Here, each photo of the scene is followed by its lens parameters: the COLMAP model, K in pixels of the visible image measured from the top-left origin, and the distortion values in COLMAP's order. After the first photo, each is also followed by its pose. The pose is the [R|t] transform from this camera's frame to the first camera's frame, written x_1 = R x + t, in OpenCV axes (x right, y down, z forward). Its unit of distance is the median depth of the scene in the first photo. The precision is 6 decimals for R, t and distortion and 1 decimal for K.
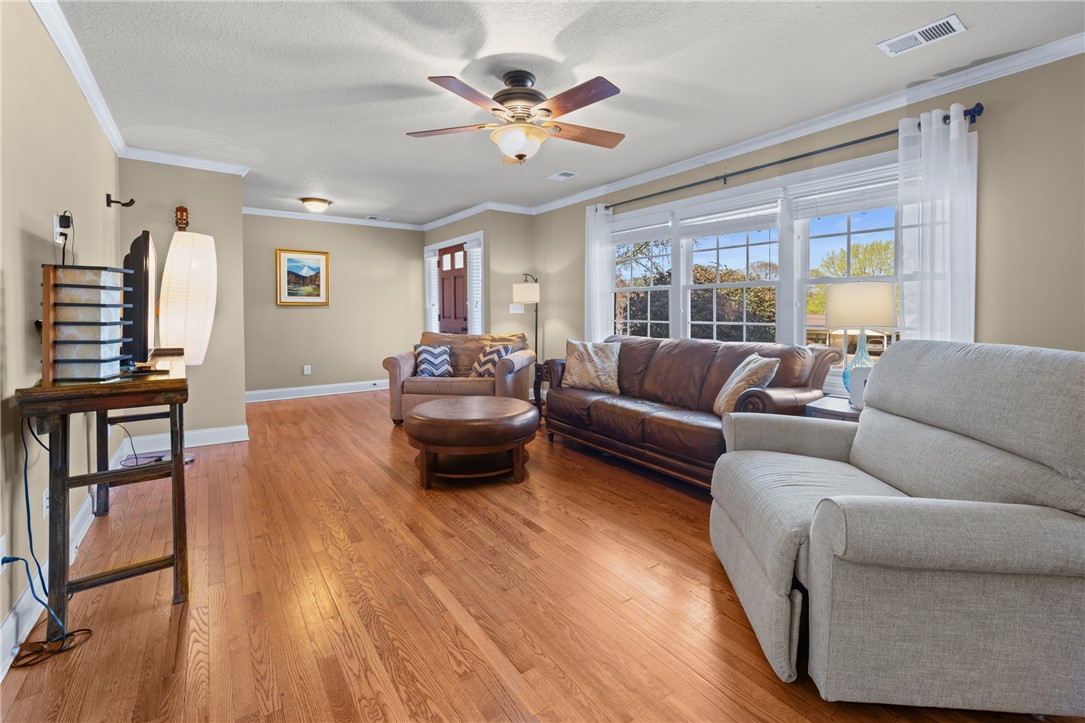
lens RADIAL K [[463.6, 0, 540.9], [0, 463.6, 314.4], [0, 0, 1]] dist [-0.002202, -0.000527]
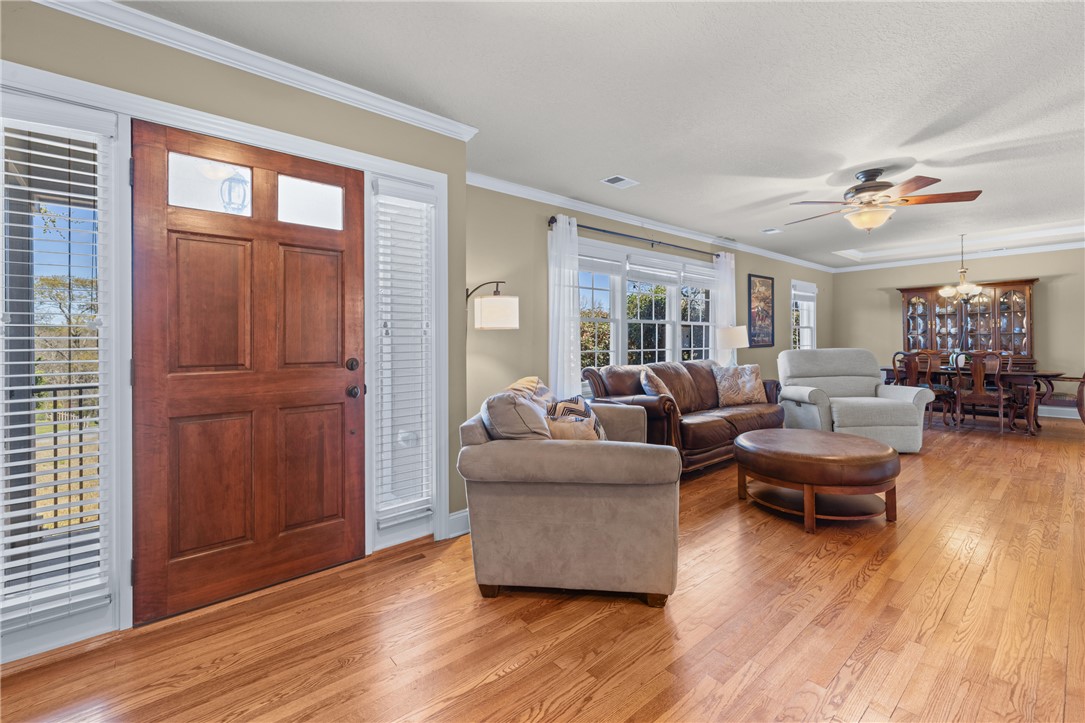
lens RADIAL K [[463.6, 0, 523.6], [0, 463.6, 330.9], [0, 0, 1]] dist [-0.002202, -0.000527]
pose [[-0.064984, 0.006514, 0.997865, -0.798220], [0.019148, 0.999803, -0.005280, -0.027499], [-0.997703, 0.018764, -0.065096, 1.311833]]
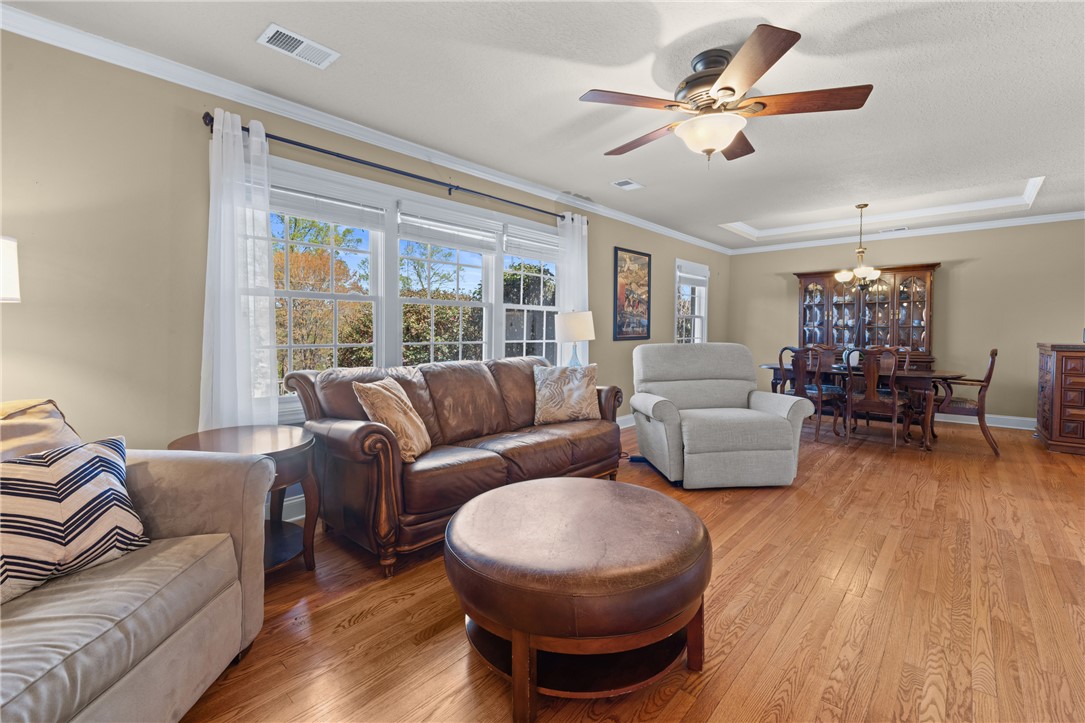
lens RADIAL K [[463.6, 0, 530.5], [0, 463.6, 333.4], [0, 0, 1]] dist [-0.002202, -0.000527]
pose [[-0.188716, -0.024176, 0.981734, -0.620473], [0.005480, 0.999655, 0.025671, -0.021502], [-0.982016, 0.010225, -0.188518, 1.096662]]
